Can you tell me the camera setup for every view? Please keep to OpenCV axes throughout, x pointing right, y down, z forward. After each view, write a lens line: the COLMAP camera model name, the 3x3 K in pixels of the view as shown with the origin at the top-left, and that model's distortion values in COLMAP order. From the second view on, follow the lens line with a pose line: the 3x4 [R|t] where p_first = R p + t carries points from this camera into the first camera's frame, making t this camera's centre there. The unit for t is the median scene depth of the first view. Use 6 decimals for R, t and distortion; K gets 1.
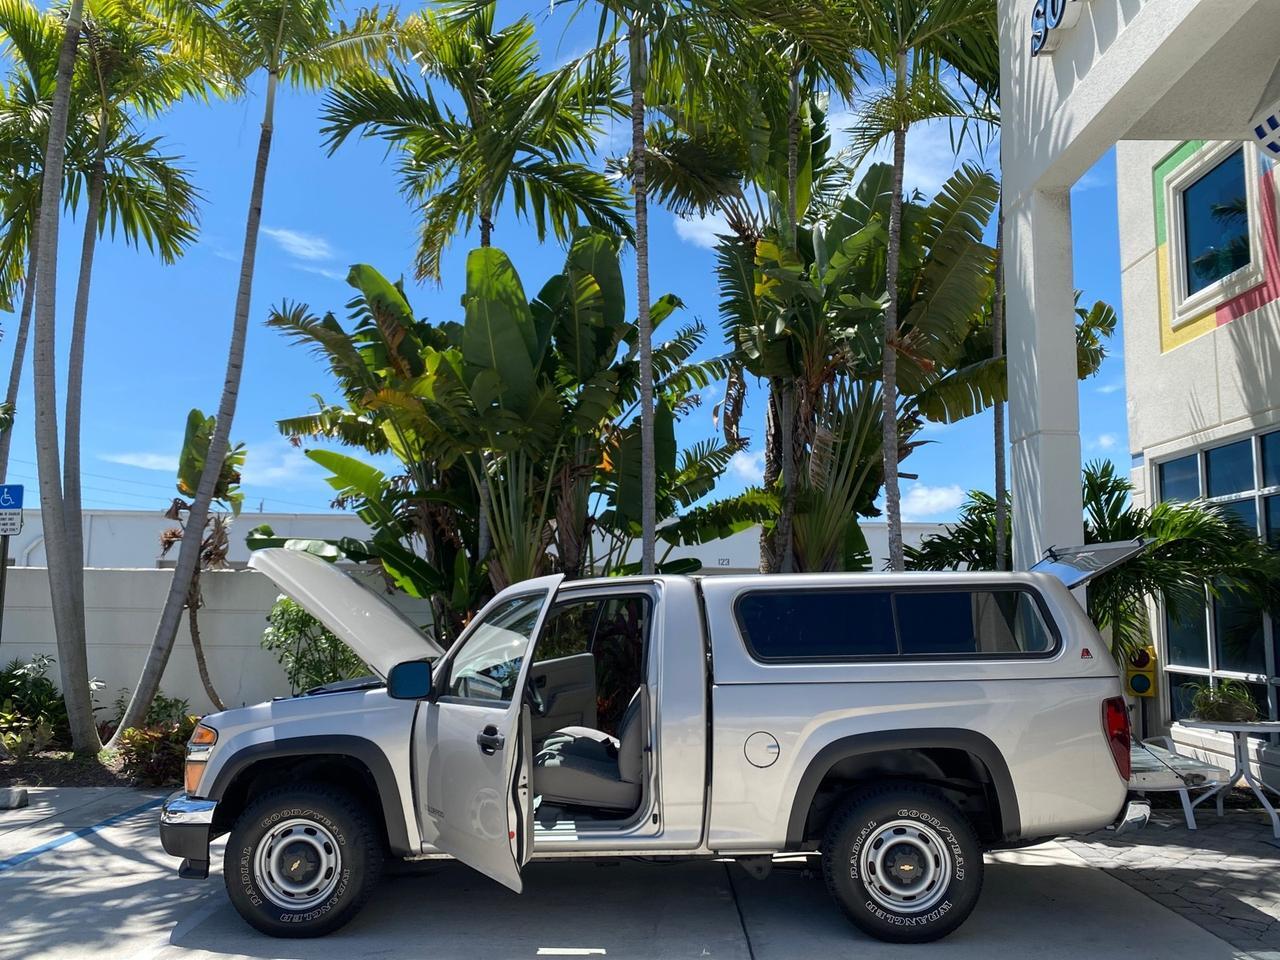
lens RADIAL K [[1013.9, 0, 639.1], [0, 1013.9, 479.2], [0, 0, 1]] dist [0.008815, -0.006956]
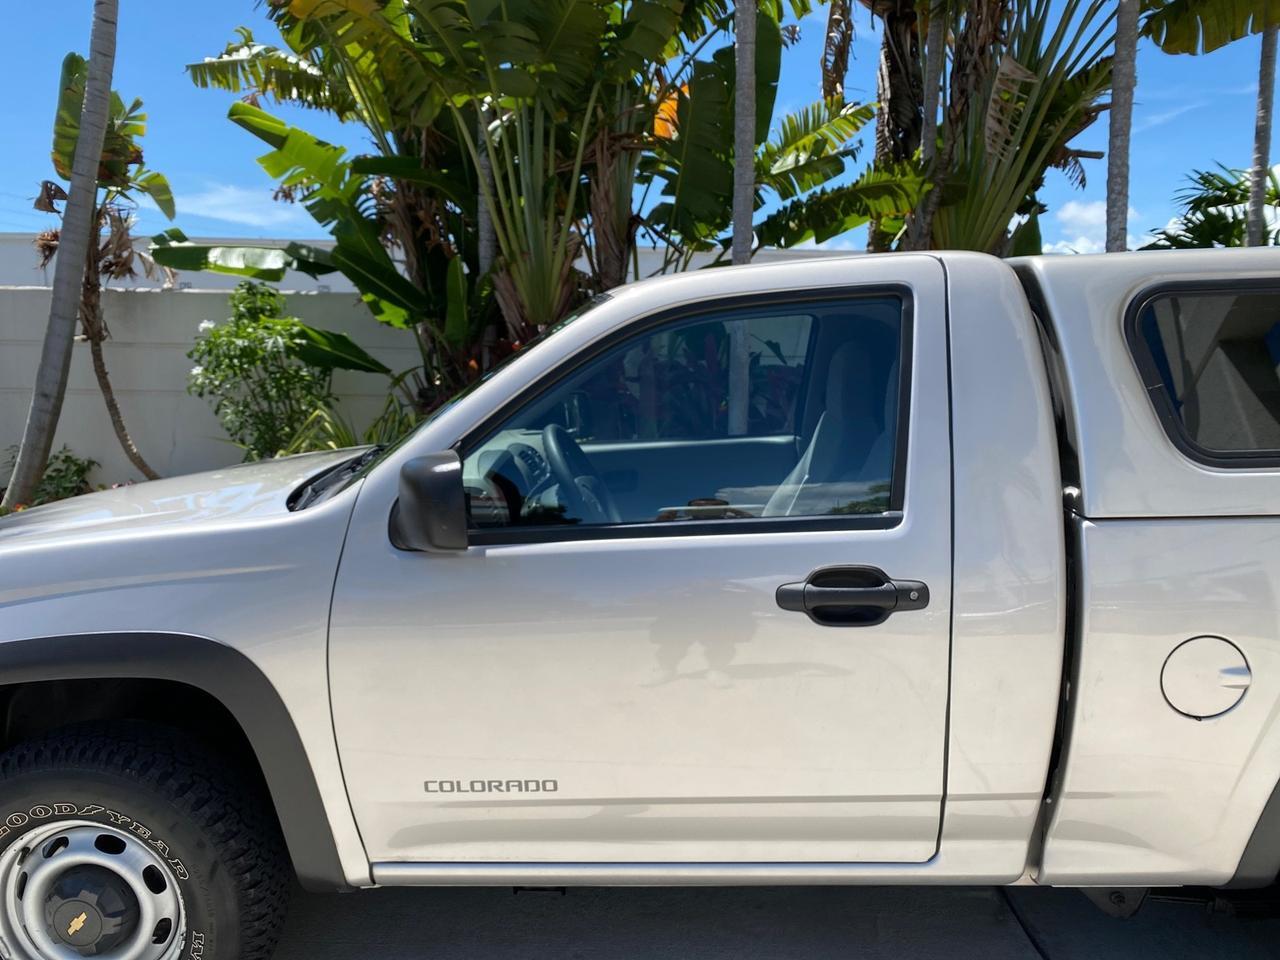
lens RADIAL K [[967.0, 0, 639.4], [0, 967.0, 474.2], [0, 0, 1]] dist [0.009564, -0.010146]
pose [[0.999988, 0.002484, 0.004156, -0.050719], [-0.003452, 0.967661, 0.252232, 0.045624], [-0.003395, -0.252243, 0.967658, 0.318502]]
